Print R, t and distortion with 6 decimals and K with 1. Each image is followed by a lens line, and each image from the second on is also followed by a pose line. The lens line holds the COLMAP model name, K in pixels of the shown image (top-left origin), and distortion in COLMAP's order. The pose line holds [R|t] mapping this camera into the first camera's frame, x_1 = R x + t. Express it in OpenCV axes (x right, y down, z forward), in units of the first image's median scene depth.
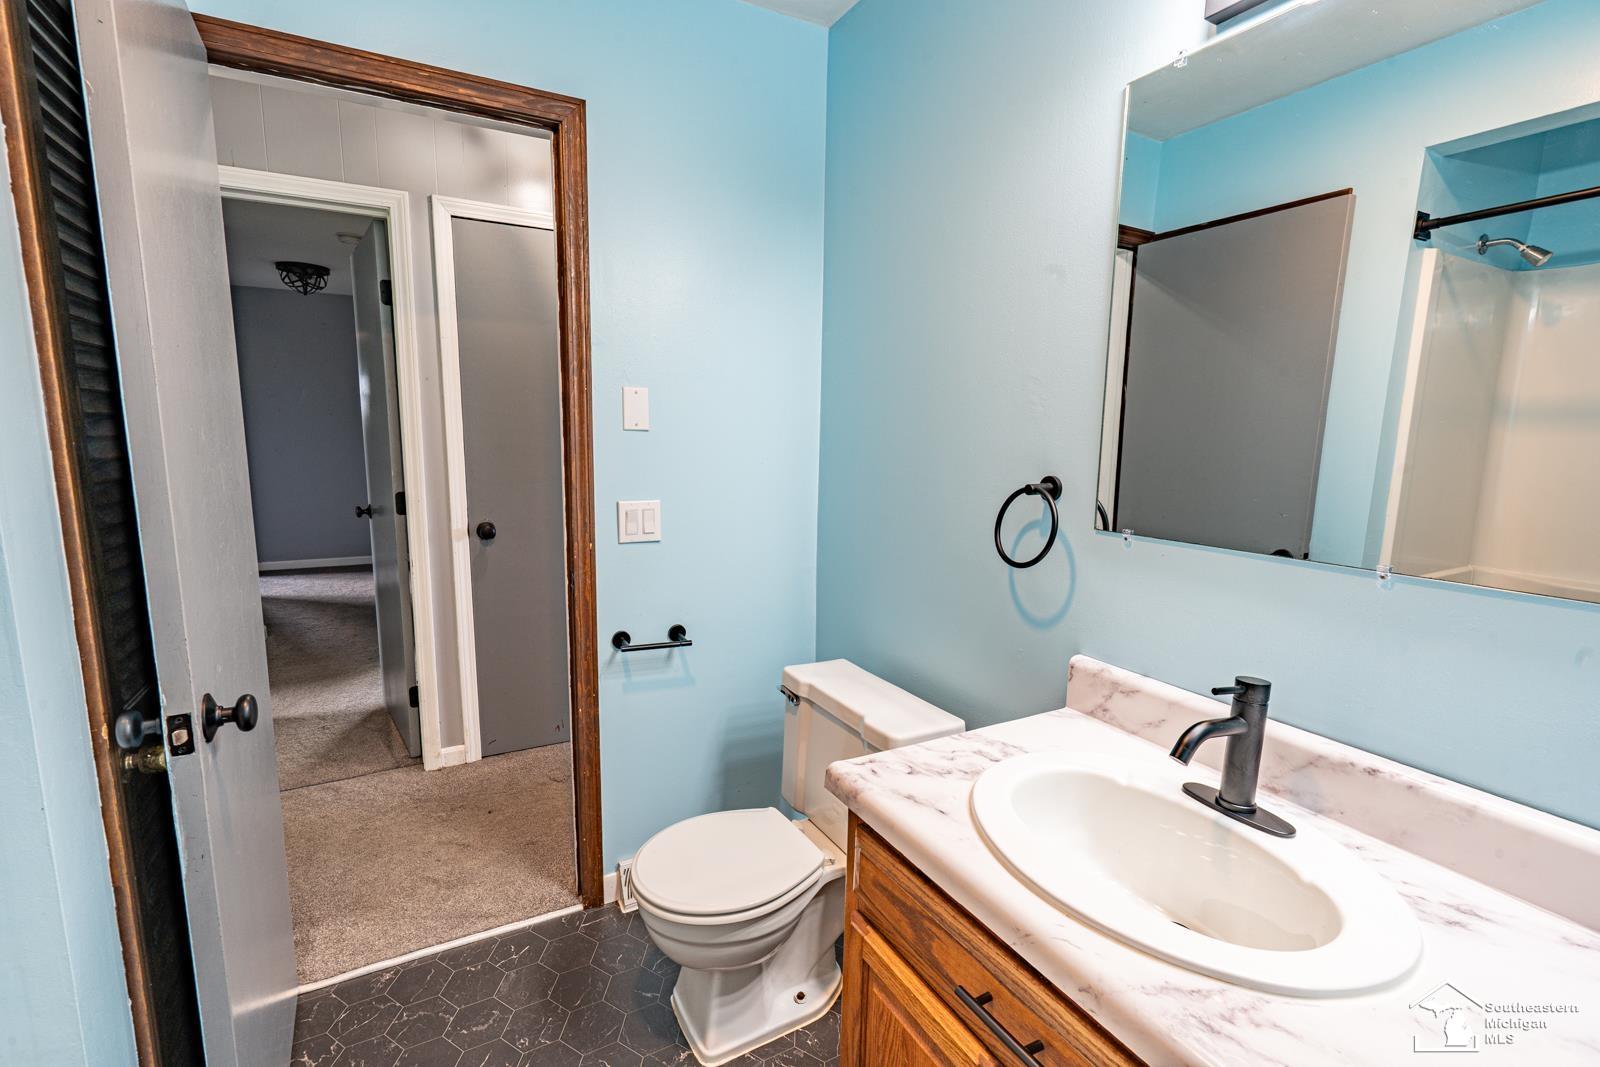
lens RADIAL K [[720.7, 0, 796.2], [0, 720.7, 545.0], [0, 0, 1]] dist [-0.004107, 0.002016]
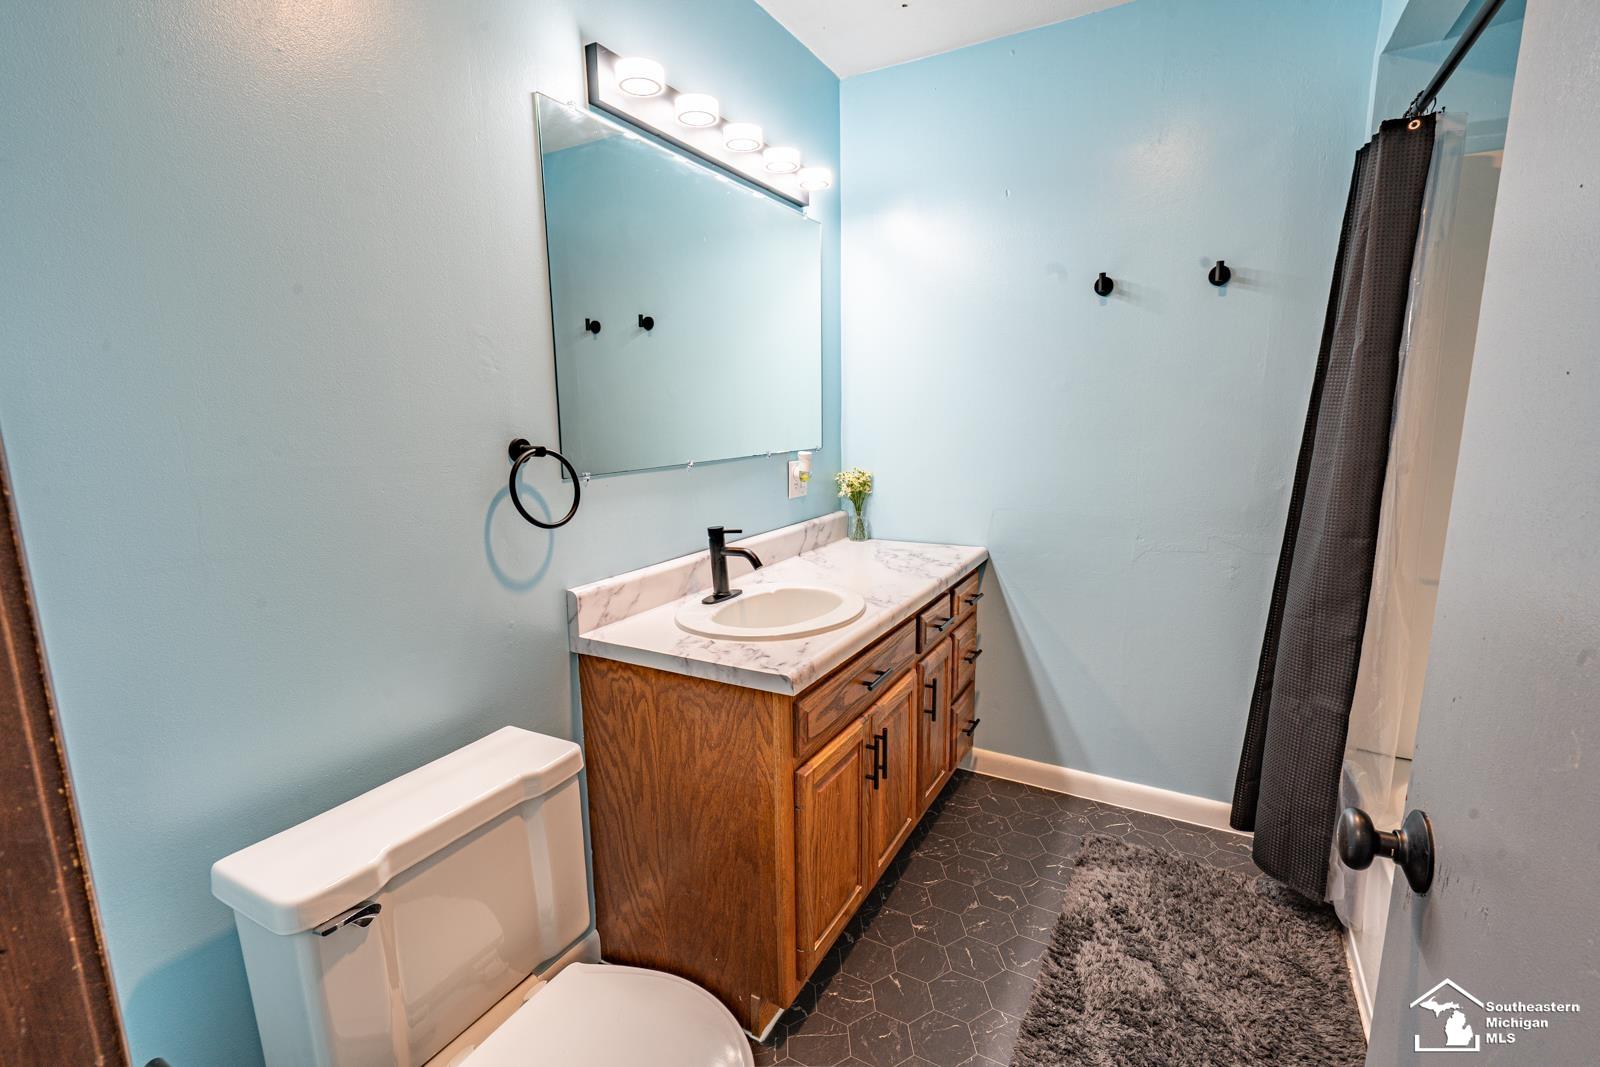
lens RADIAL K [[720.7, 0, 800.0], [0, 720.7, 534.2], [0, 0, 1]] dist [-0.004107, 0.002016]
pose [[-0.534145, -0.161179, 0.829886, -0.825816], [0.129157, 0.954574, 0.268527, -0.214985], [-0.835468, 0.250618, -0.489064, 1.368688]]
